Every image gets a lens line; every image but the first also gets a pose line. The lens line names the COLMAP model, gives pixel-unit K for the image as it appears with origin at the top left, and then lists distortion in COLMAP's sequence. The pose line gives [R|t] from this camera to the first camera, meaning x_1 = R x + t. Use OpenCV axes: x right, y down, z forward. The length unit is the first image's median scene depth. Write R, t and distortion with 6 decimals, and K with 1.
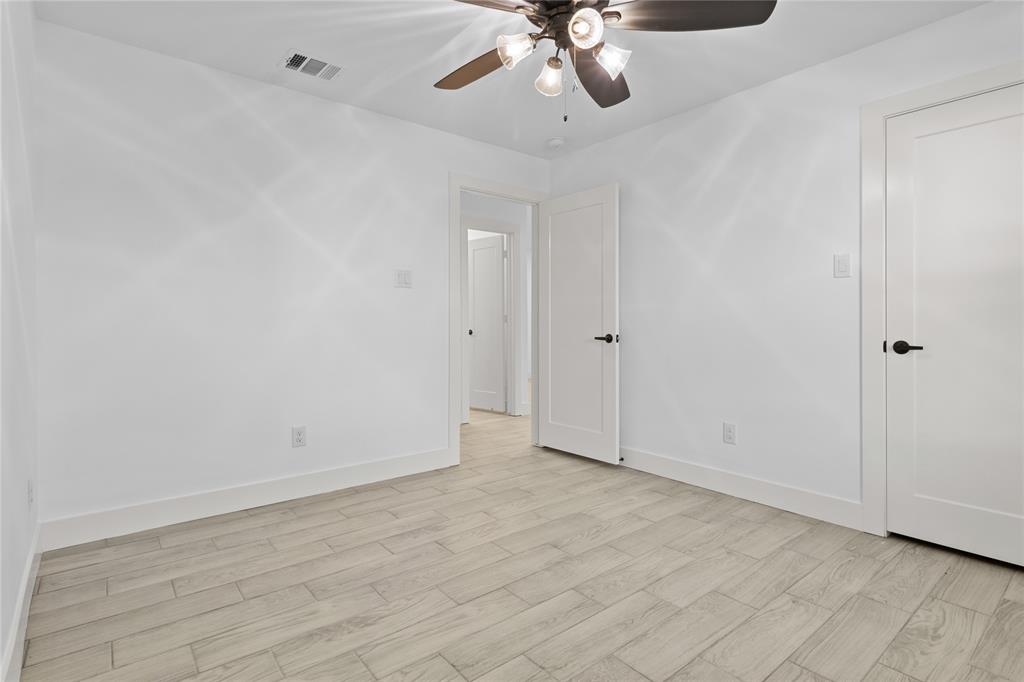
lens RADIAL K [[511.4, 0, 524.8], [0, 511.4, 330.2], [0, 0, 1]] dist [0.009797, -0.010481]
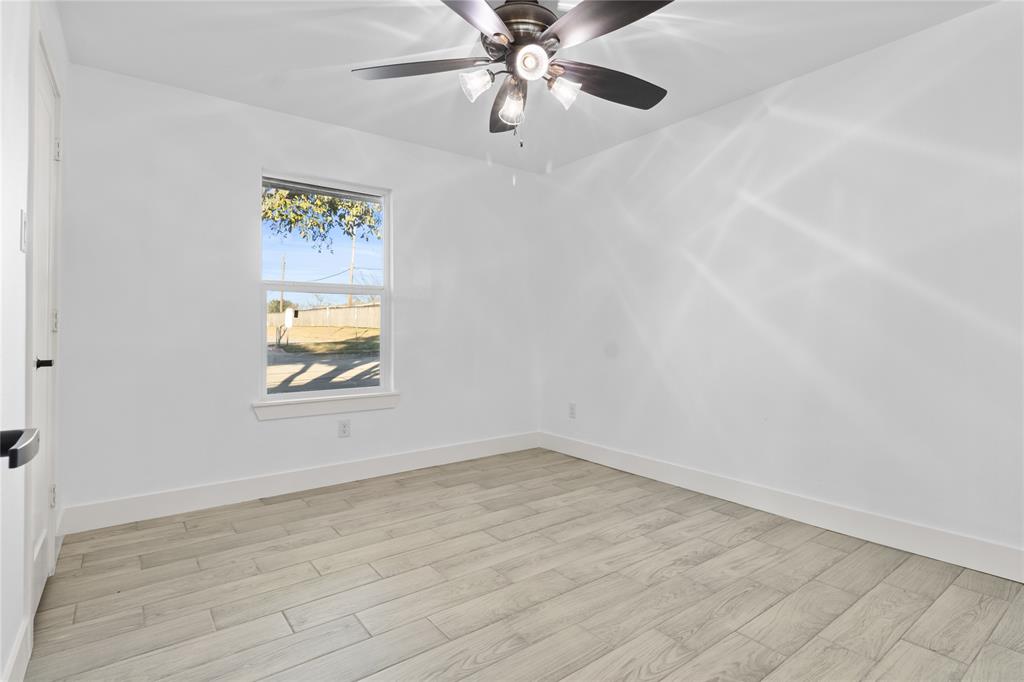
lens RADIAL K [[511.4, 0, 524.8], [0, 511.4, 330.2], [0, 0, 1]] dist [0.009797, -0.010481]
pose [[-0.999308, 0.002467, 0.037116, 0.031758], [0.002880, 0.999935, 0.011074, -0.023083], [-0.037086, 0.011174, -0.999250, 2.050902]]
